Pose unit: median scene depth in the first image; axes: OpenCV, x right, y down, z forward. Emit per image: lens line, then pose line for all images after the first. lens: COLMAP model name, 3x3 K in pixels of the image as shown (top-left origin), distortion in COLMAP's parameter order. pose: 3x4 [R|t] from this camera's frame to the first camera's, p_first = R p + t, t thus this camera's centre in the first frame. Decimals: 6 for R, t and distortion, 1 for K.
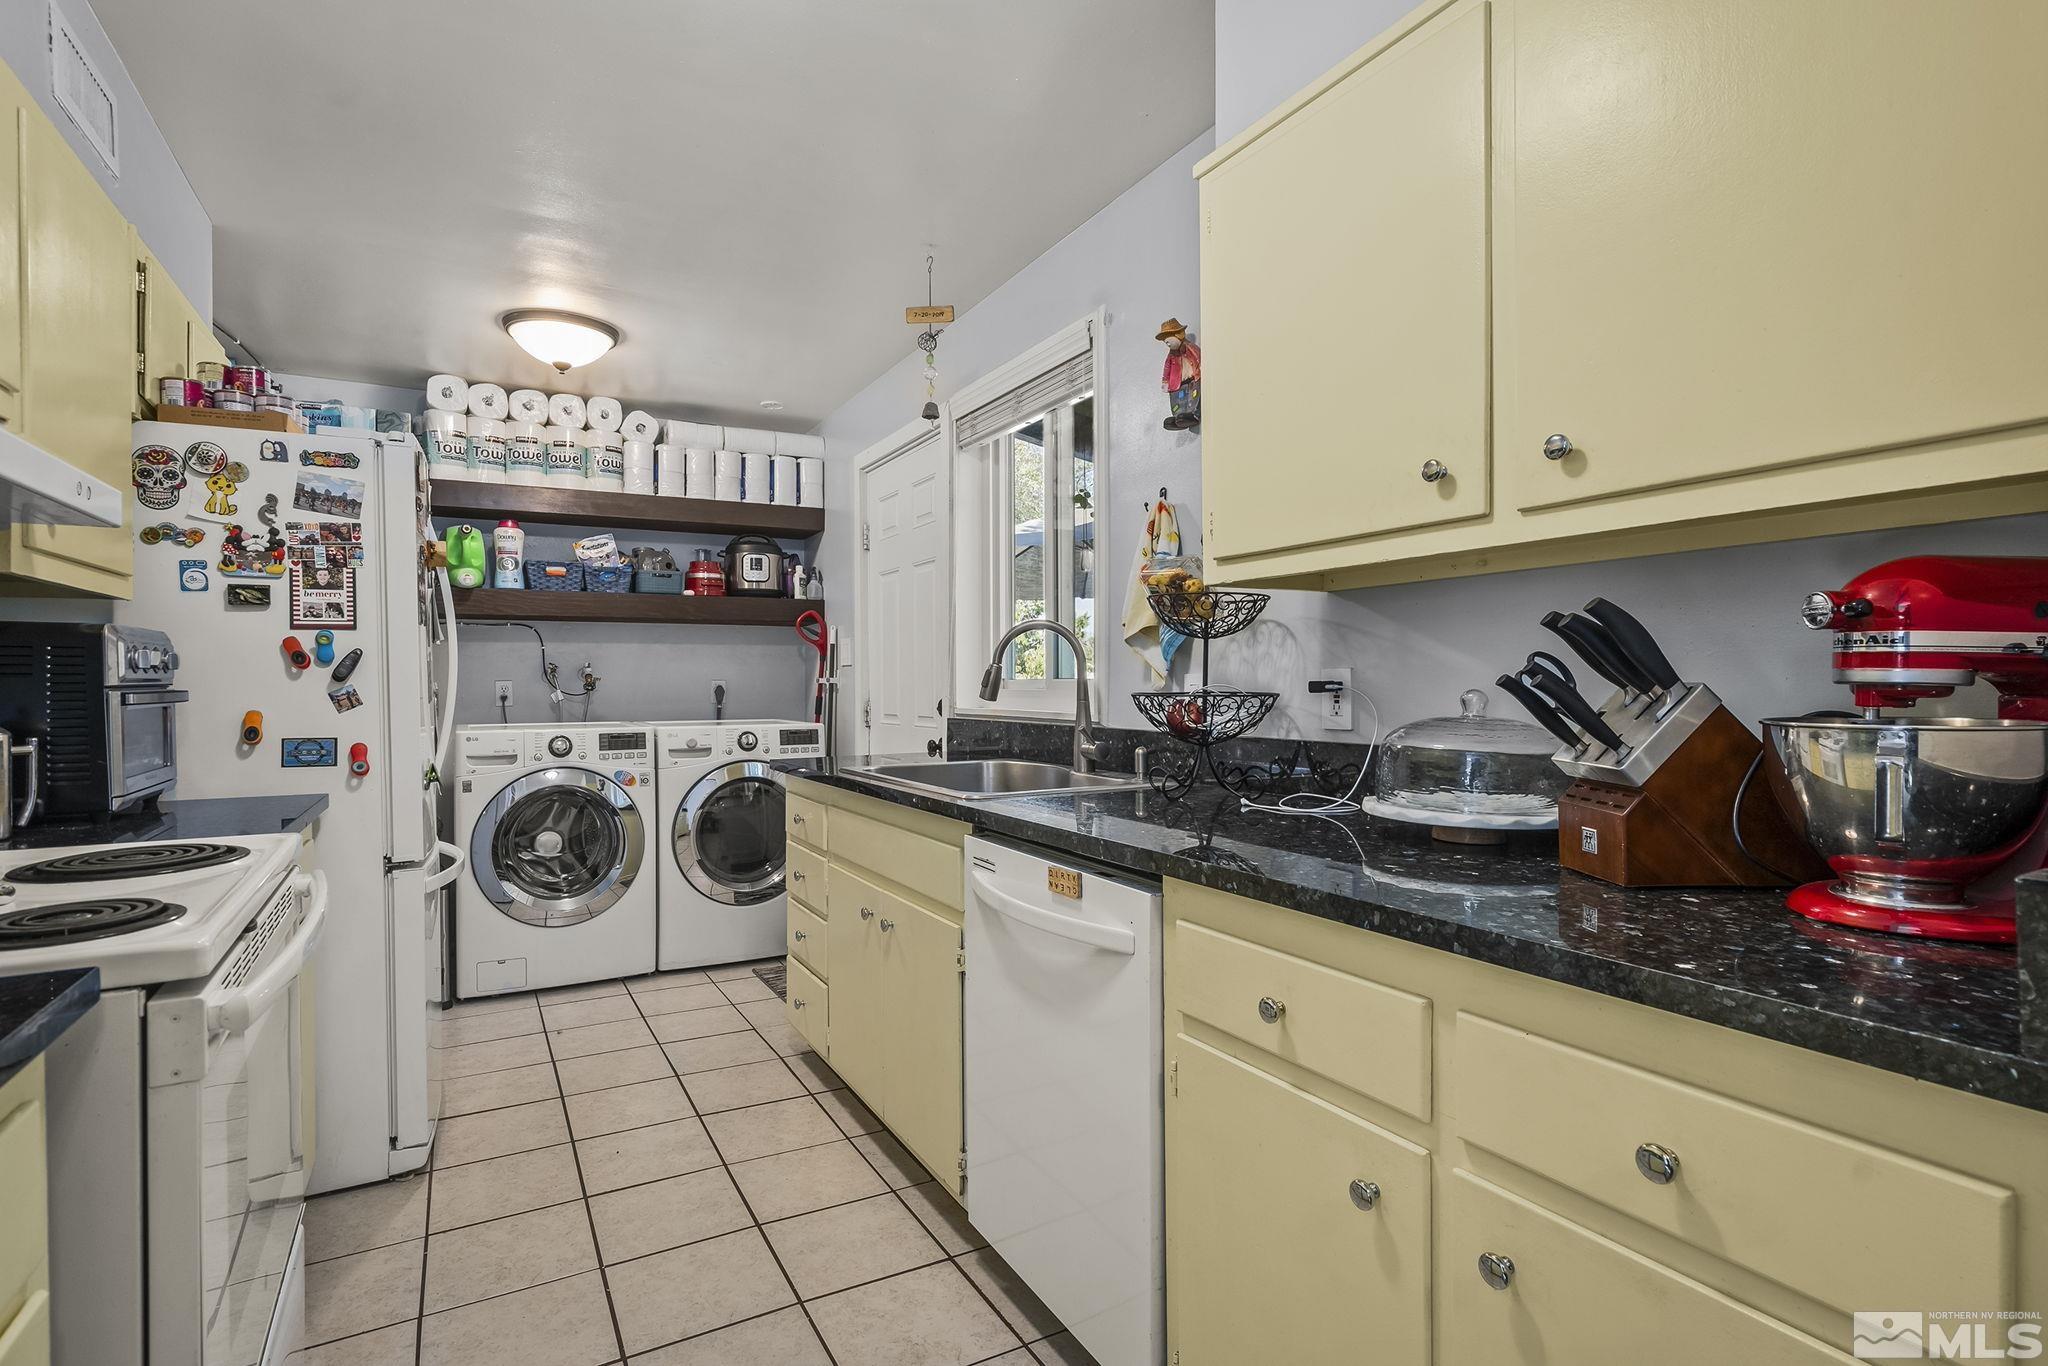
lens RADIAL K [[997.1, 0, 1019.7], [0, 997.1, 691.1], [0, 0, 1]] dist [0.001500, -0.000528]
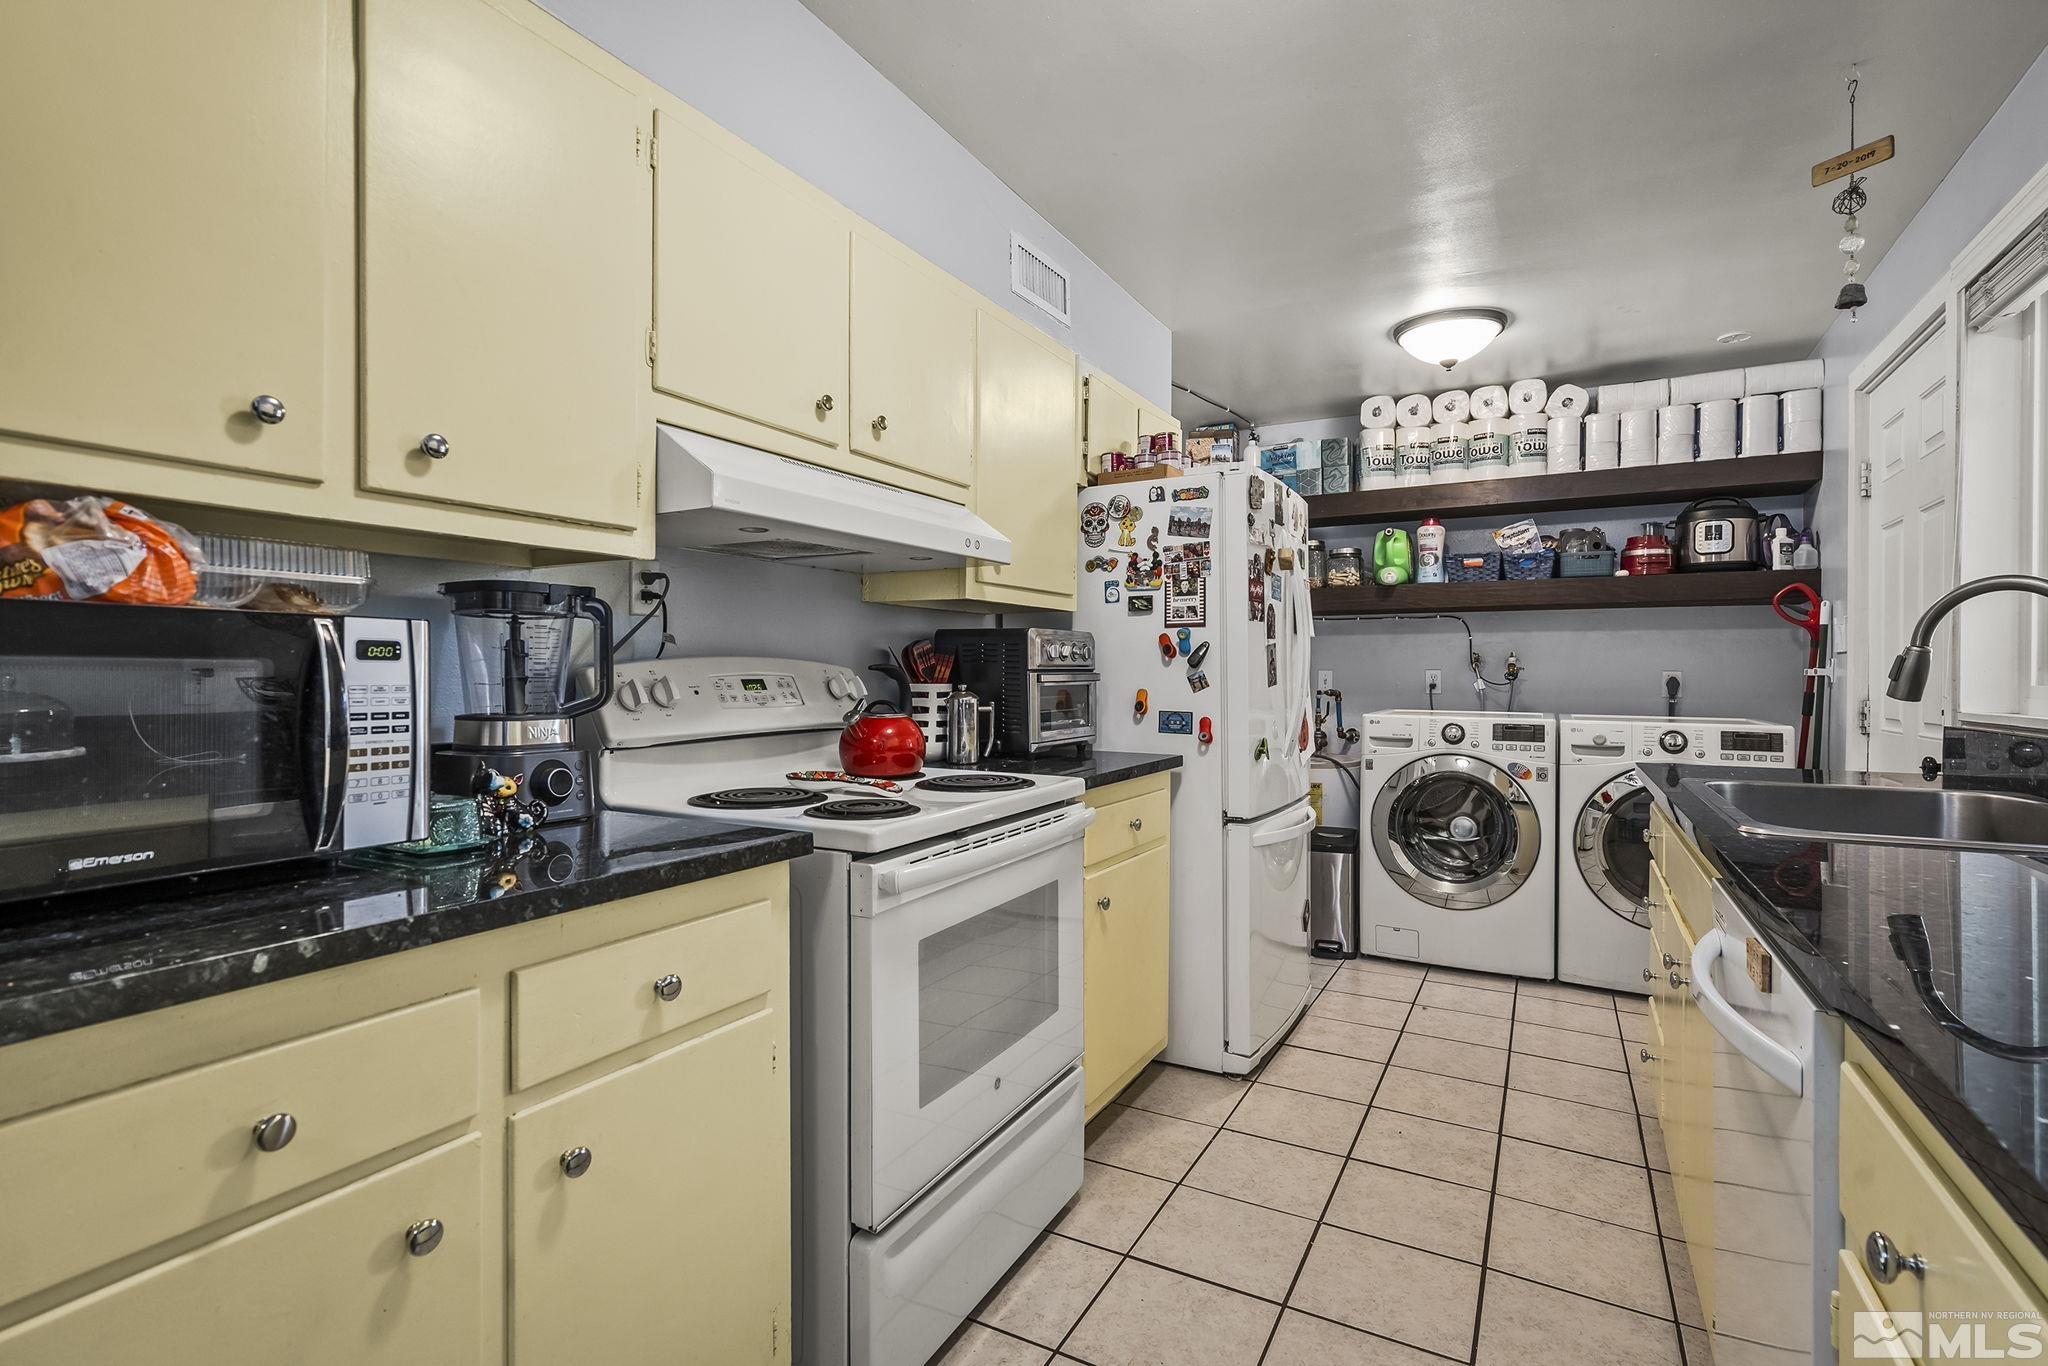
lens RADIAL K [[960.1, 0, 1014.2], [0, 960.1, 681.3], [0, 0, 1]] dist [-0.014712, 0.004770]
pose [[0.521984, 0.015550, -0.852814, 0.143655], [-0.016249, 0.999834, 0.008286, 0.000655], [0.852801, 0.009532, 0.522150, 0.101544]]
